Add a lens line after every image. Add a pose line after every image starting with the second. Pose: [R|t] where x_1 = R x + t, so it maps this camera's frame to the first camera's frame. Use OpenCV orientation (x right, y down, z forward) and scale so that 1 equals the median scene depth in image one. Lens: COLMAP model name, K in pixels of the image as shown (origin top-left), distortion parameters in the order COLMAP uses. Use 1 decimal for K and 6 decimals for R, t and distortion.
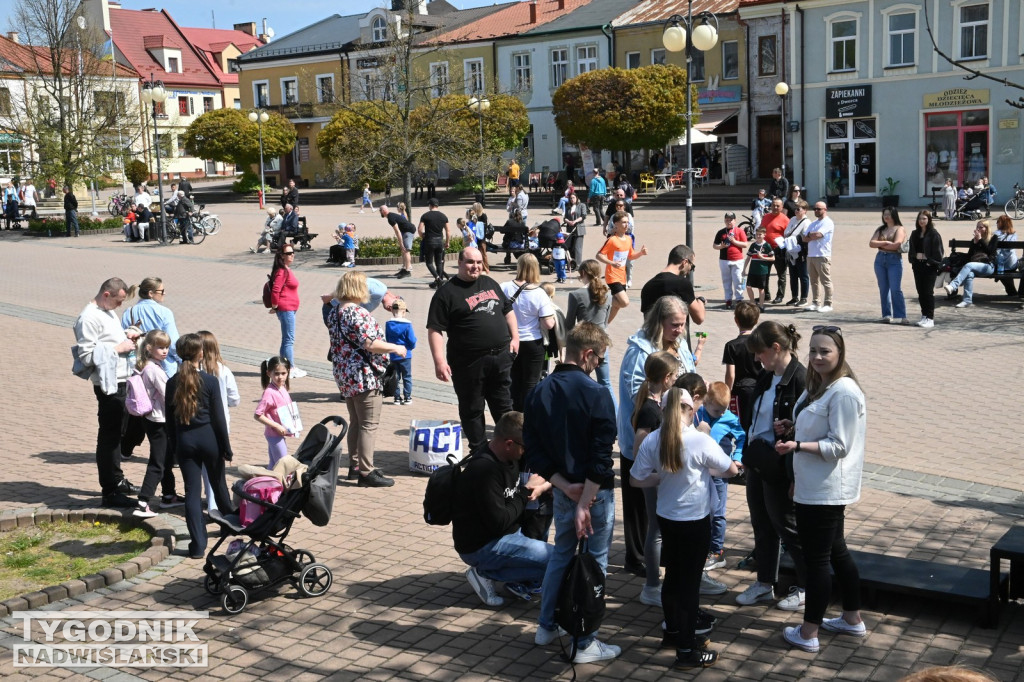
lens RADIAL K [[2852.7, 0, 448.2], [0, 2852.7, 339.2], [0, 0, 1]] dist [0.530209, 1.067716]
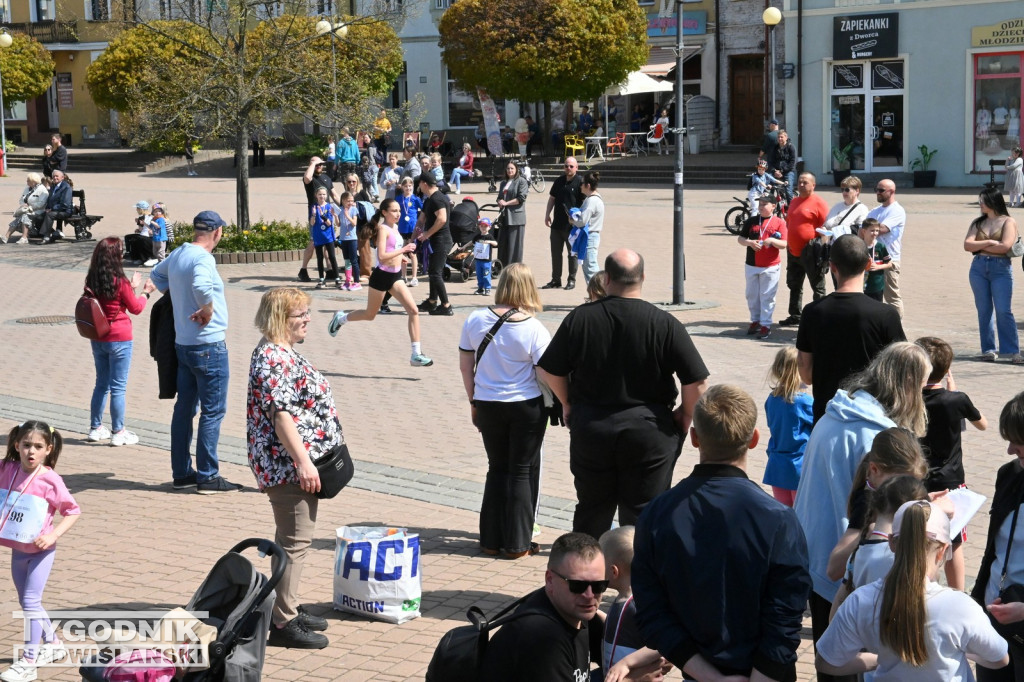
lens RADIAL K [[2852.7, 0, 448.2], [0, 2852.7, 339.2], [0, 0, 1]] dist [0.530209, 1.067716]
pose [[0.987106, 0.003387, 0.160030, -0.073629], [-0.005426, 0.999910, 0.012305, -0.016688], [-0.159974, -0.013015, 0.987035, 0.319158]]
